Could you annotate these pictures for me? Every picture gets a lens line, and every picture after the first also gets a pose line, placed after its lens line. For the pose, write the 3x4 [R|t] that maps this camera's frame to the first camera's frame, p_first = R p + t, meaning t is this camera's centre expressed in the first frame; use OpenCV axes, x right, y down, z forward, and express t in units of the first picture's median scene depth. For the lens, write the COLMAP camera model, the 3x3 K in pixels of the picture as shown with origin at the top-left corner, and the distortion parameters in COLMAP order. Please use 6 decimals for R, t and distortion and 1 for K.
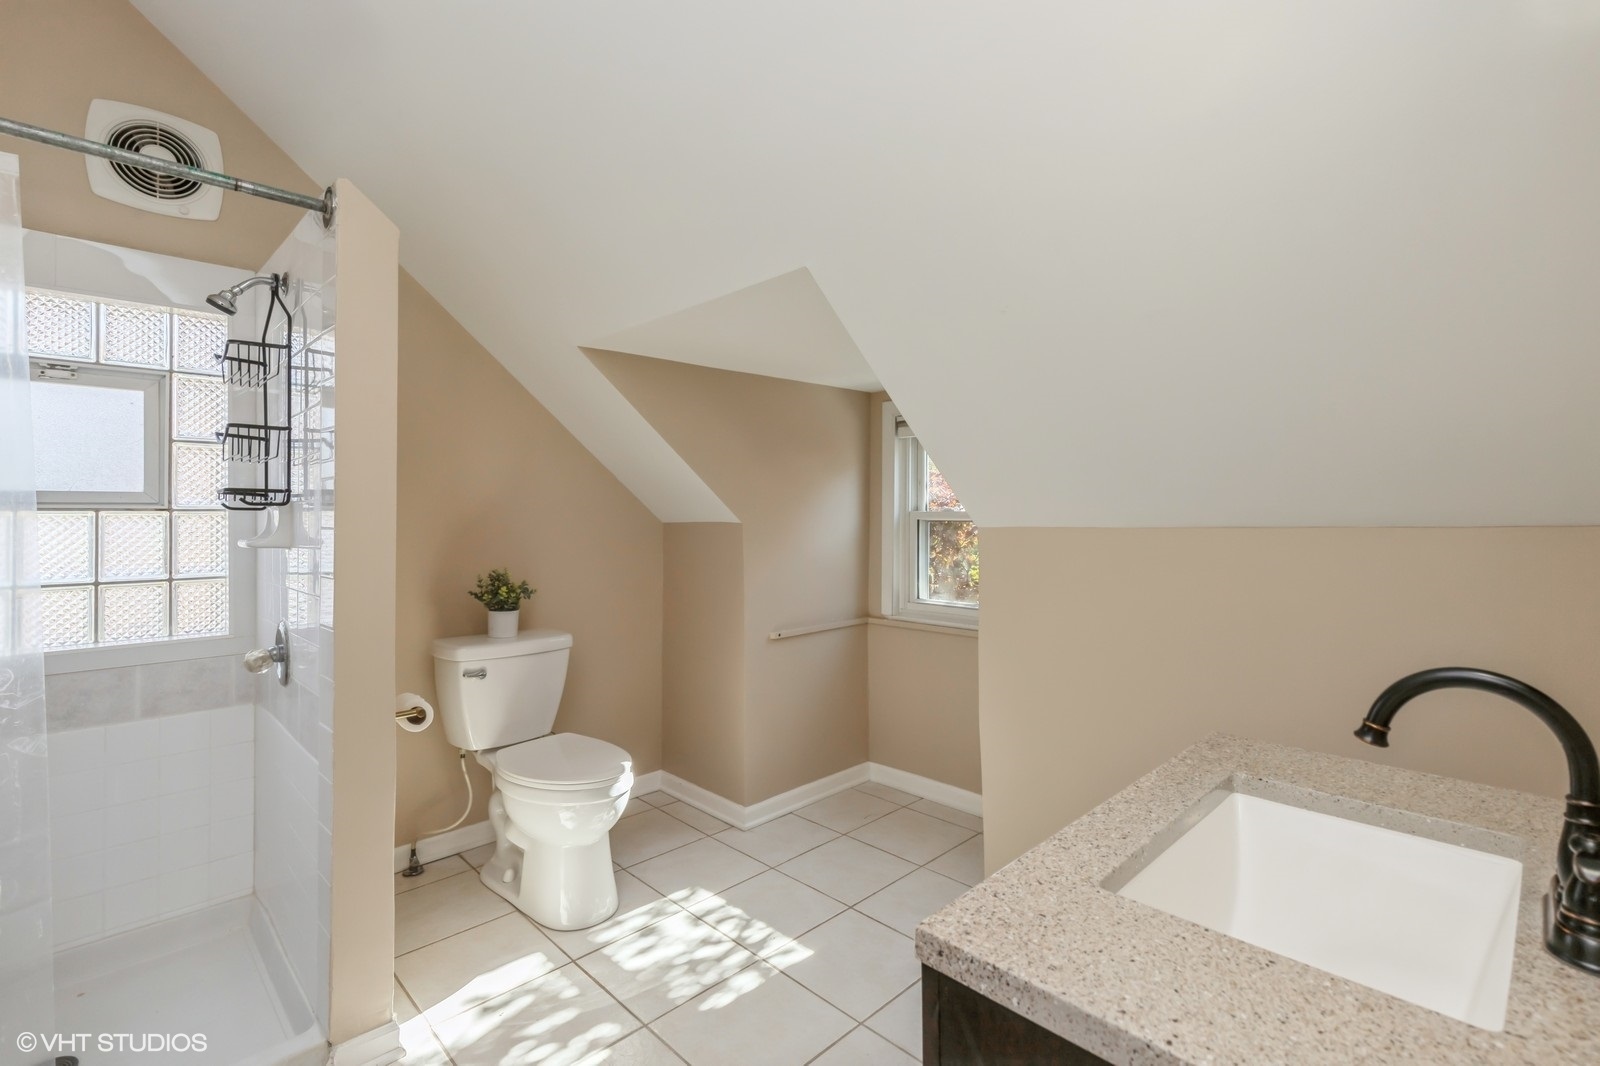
lens RADIAL K [[725.0, 0, 798.8], [0, 725.0, 520.8], [0, 0, 1]] dist [0.003357, -0.000604]
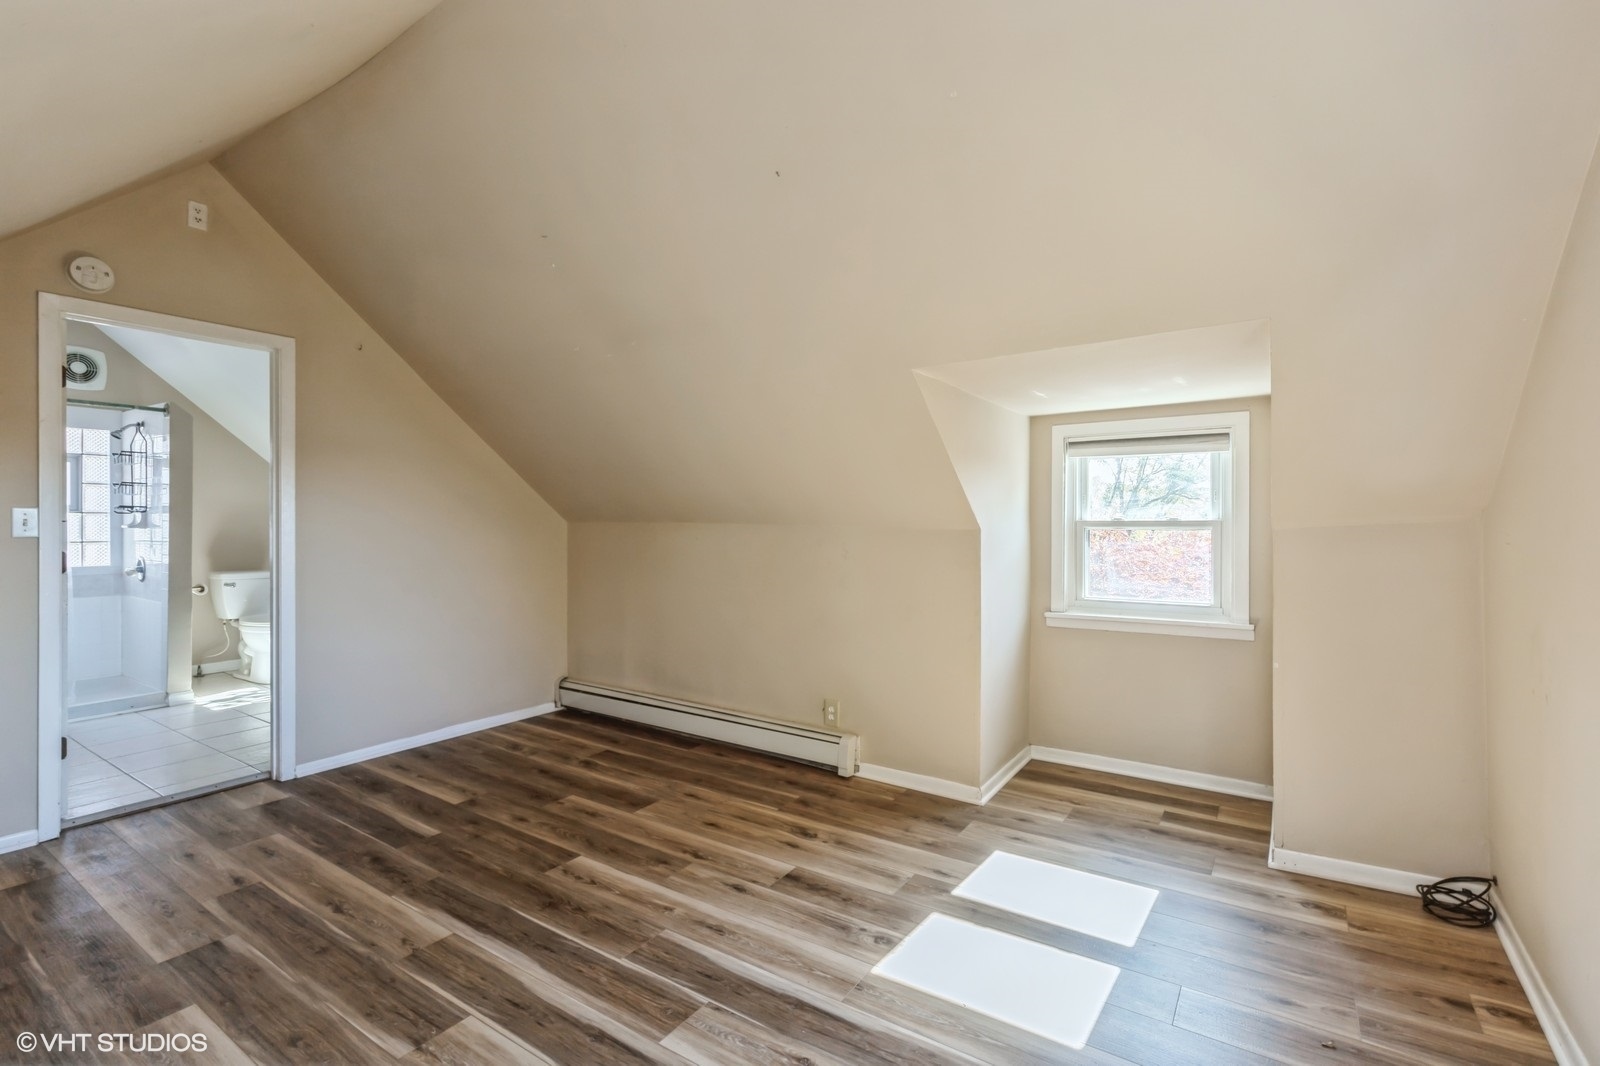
lens RADIAL K [[725.0, 0, 802.0], [0, 725.0, 532.9], [0, 0, 1]] dist [0.003357, -0.000604]
pose [[0.978100, 0.005913, 0.208052, 0.924168], [-0.006844, 0.999970, 0.003759, 0.024993], [-0.208023, -0.005101, 0.978111, -1.777267]]
